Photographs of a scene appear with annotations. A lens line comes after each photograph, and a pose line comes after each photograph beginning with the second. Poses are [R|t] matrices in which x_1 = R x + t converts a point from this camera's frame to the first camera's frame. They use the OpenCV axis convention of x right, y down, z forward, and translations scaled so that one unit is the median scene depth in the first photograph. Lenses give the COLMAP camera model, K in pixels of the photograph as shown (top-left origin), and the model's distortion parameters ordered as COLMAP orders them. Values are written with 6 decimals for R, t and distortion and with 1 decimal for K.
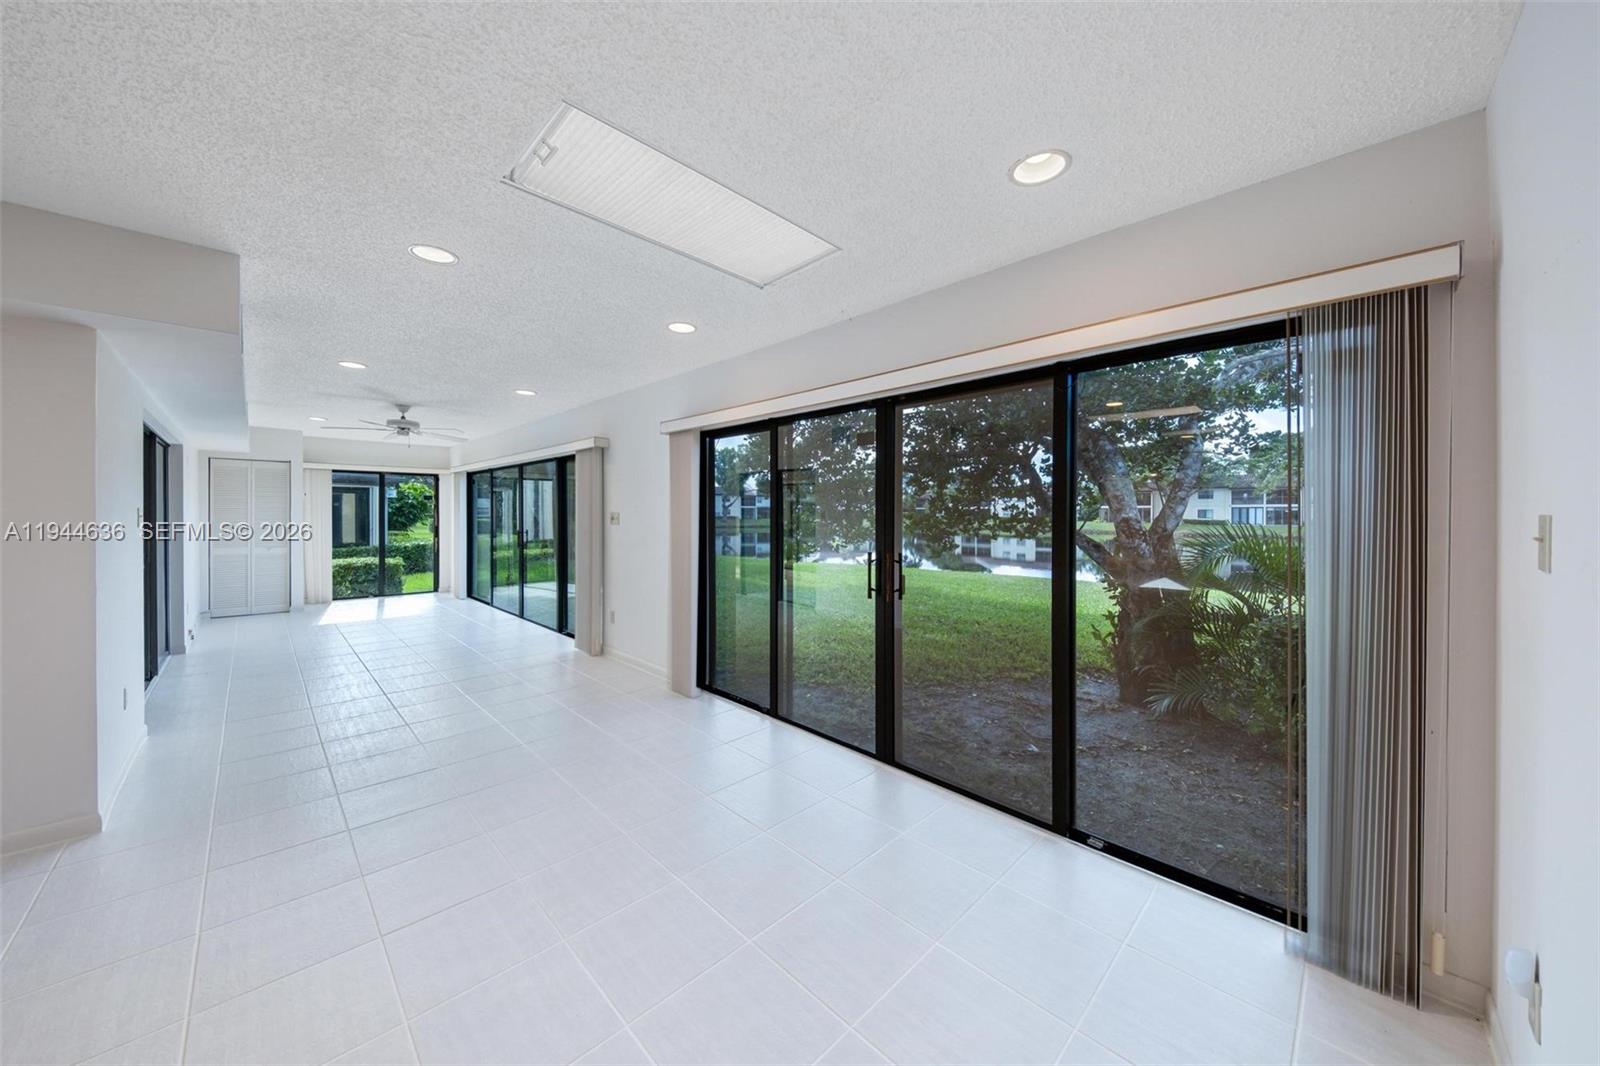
lens RADIAL K [[551.8, 0, 806.3], [0, 551.8, 520.5], [0, 0, 1]] dist [0.000382, -0.000041]
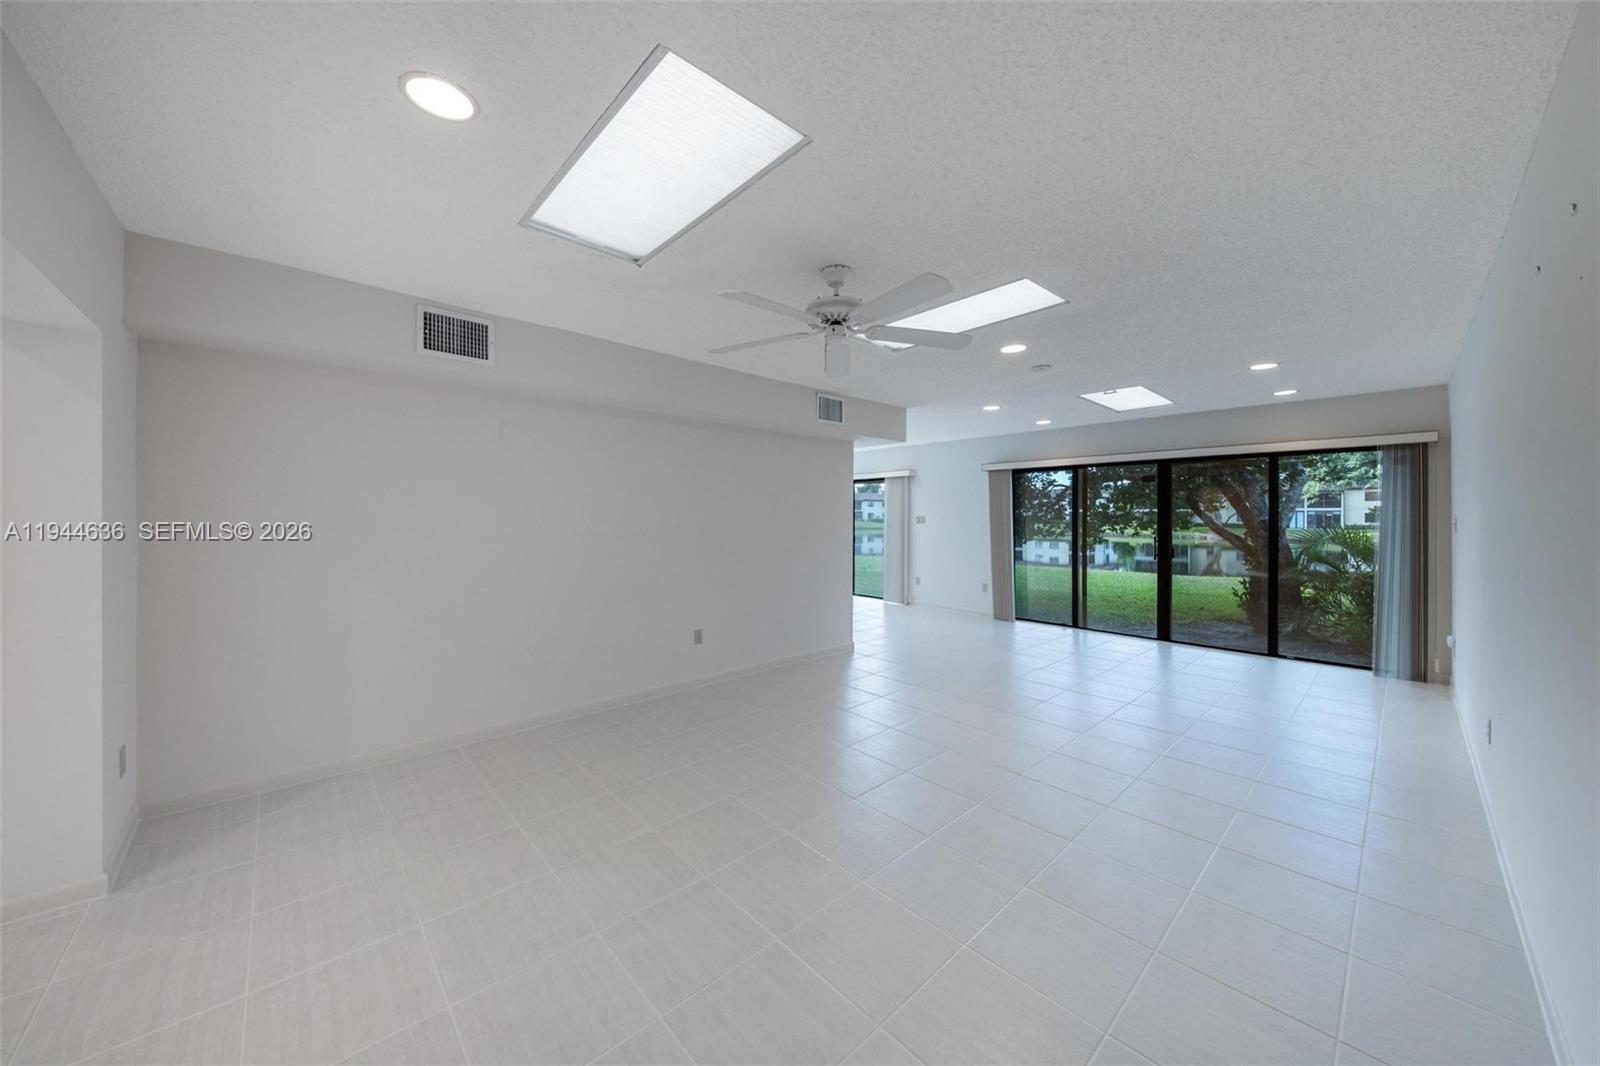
lens RADIAL K [[551.8, 0, 806.3], [0, 551.8, 520.5], [0, 0, 1]] dist [0.000382, -0.000041]
pose [[0.999364, 0.000546, -0.035666, -0.609214], [-0.000784, 0.999978, -0.006656, 0.007153], [0.035662, 0.006680, 0.999342, -0.600966]]
